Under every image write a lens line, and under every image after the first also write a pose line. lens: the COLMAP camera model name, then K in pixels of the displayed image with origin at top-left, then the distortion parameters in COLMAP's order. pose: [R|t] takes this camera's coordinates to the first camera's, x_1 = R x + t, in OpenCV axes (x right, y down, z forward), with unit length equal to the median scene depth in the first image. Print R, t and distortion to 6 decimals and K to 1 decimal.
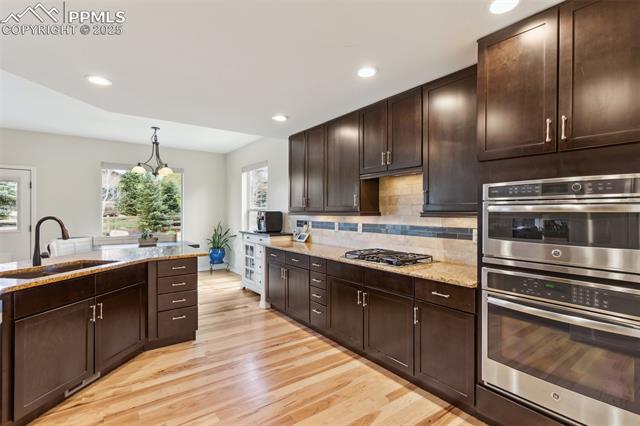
lens RADIAL K [[307.6, 0, 320.0], [0, 307.6, 211.6], [0, 0, 1]] dist [0.001858, -0.000240]
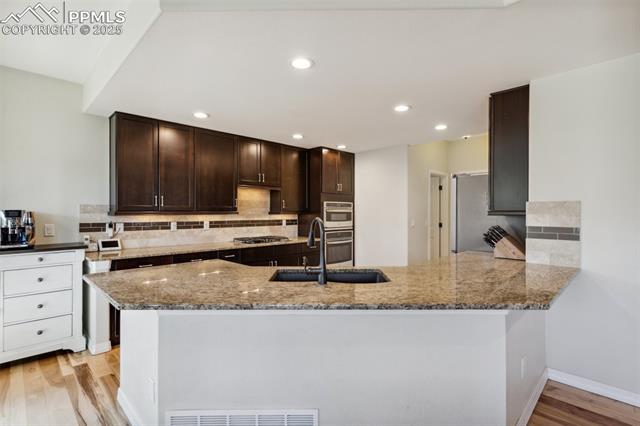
lens RADIAL K [[307.6, 0, 319.8], [0, 307.6, 212.8], [0, 0, 1]] dist [0.001858, -0.000240]
pose [[-0.156635, -0.002319, 0.987654, -1.096163], [-0.002958, 0.999994, 0.001878, 0.002360], [-0.987652, -0.002628, -0.156641, 0.744985]]
